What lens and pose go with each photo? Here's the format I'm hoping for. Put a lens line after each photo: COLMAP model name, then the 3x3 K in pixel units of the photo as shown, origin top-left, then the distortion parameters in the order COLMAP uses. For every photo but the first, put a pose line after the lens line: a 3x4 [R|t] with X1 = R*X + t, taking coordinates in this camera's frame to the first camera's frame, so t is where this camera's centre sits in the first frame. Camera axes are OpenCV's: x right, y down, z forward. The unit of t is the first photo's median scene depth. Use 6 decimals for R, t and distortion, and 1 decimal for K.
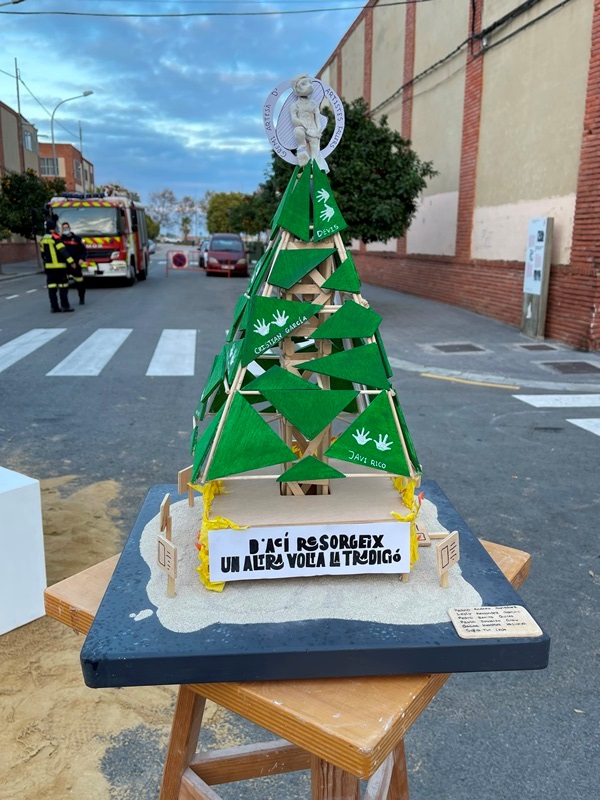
lens RADIAL K [[679.7, 0, 308.2], [0, 679.7, 406.7], [0, 0, 1]] dist [0.051625, -0.039358]
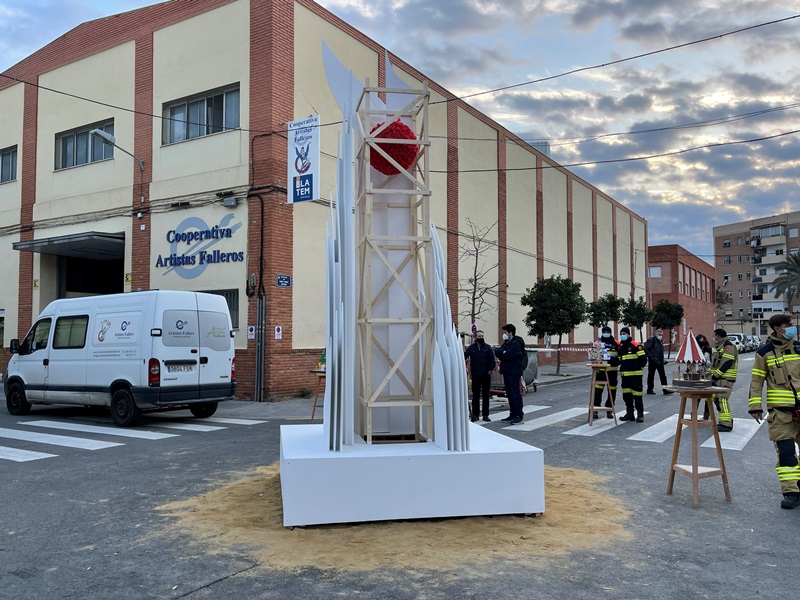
lens RADIAL K [[660.3, 0, 401.5], [0, 660.3, 299.9], [0, 0, 1]] dist [0.055532, -0.042933]
pose [[-0.752355, 0.028415, 0.658145, -0.533620], [0.148952, 0.980533, 0.127939, -0.143680], [-0.641698, 0.194287, -0.741941, 0.525416]]
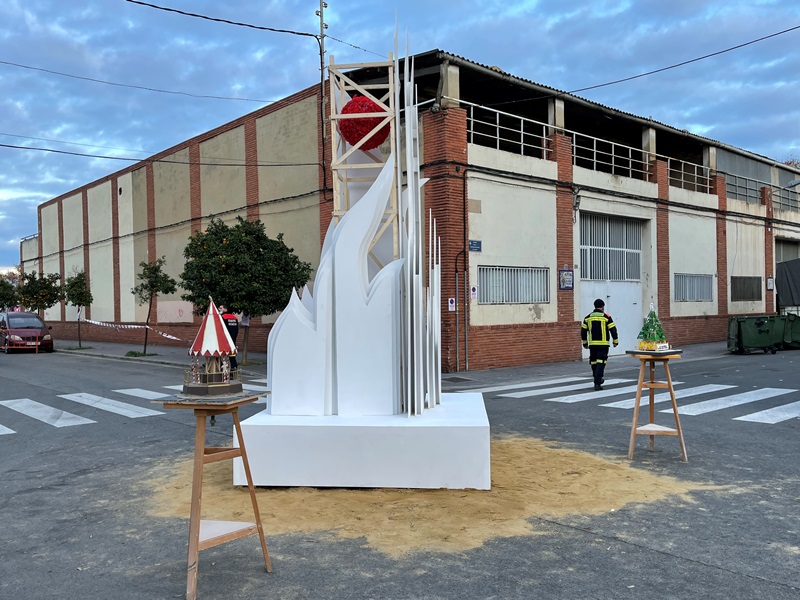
lens RADIAL K [[679.7, 0, 398.5], [0, 679.7, 305.4], [0, 0, 1]] dist [0.051625, -0.039358]
pose [[0.838495, -0.021928, 0.544468, -0.466186], [0.152758, 0.968584, -0.196242, 0.053159], [-0.523060, 0.247720, 0.815502, -0.290488]]
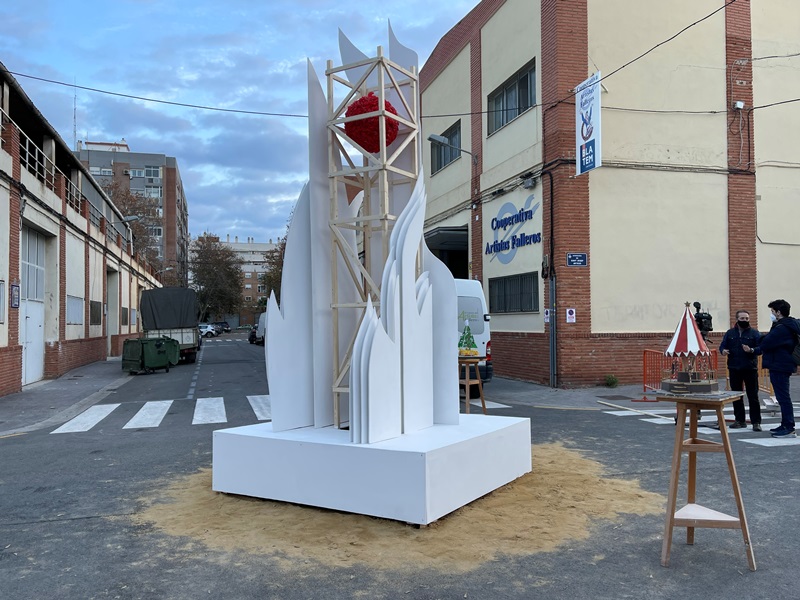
lens RADIAL K [[679.7, 0, 396.4], [0, 679.7, 302.9], [0, 0, 1]] dist [0.051625, -0.039358]
pose [[-0.116901, 0.021520, 0.992910, -0.695283], [0.243561, 0.969855, 0.007656, -0.064823], [-0.962815, 0.242730, -0.118619, 0.198839]]
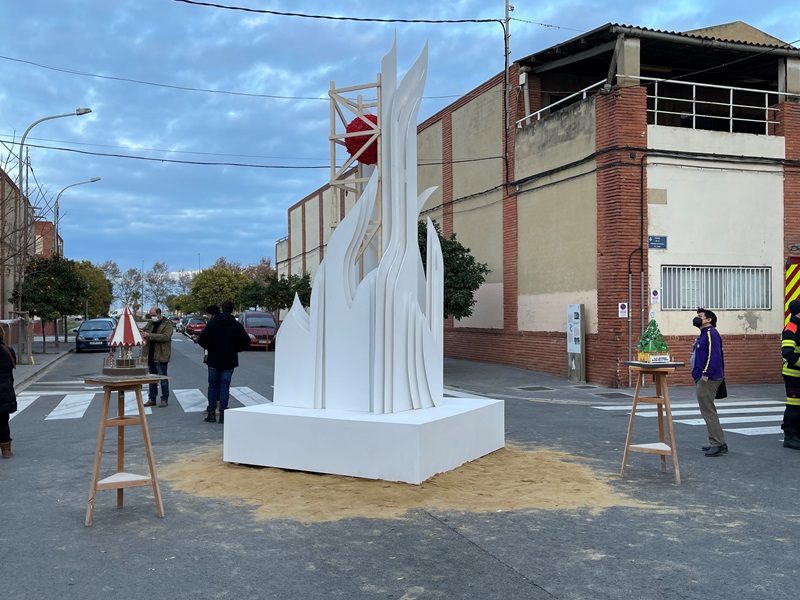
lens RADIAL K [[782.6, 0, 400.3], [0, 782.6, 300.9], [0, 0, 1]] dist [0.038972, 0.000000]
pose [[0.982690, -0.008337, 0.185070, -0.289774], [0.054624, 0.967613, -0.246458, 0.100844], [-0.177021, 0.252302, 0.951319, -0.472158]]
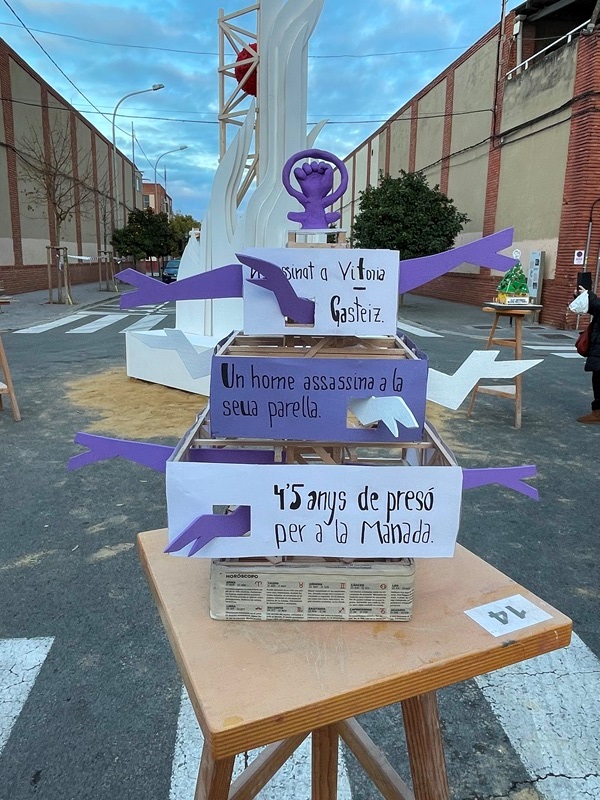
lens RADIAL K [[601.1, 0, 300.9], [0, 601.1, 395.2], [0, 0, 1]] dist [0.006124, -0.021263]
pose [[0.998936, 0.020161, -0.041485, -0.130958], [-0.020900, 0.999629, -0.017441, 0.087386], [0.041118, 0.018290, 0.998987, -0.374696]]
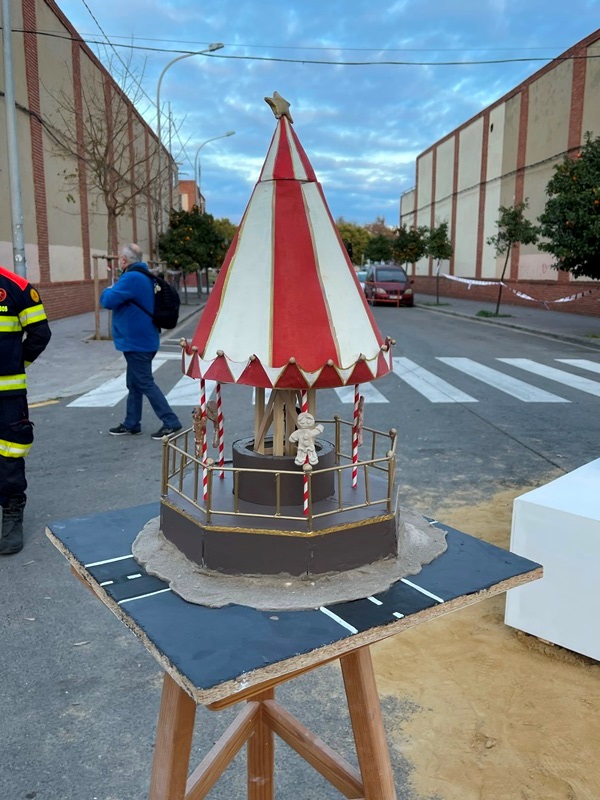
lens RADIAL K [[679.7, 0, 302.6], [0, 679.7, 401.1], [0, 0, 1]] dist [0.051625, -0.039358]
pose [[0.996247, 0.013365, -0.085515, -0.357585], [-0.017491, 0.998709, -0.047690, 0.006052], [0.084767, 0.049007, 0.995195, -0.049501]]
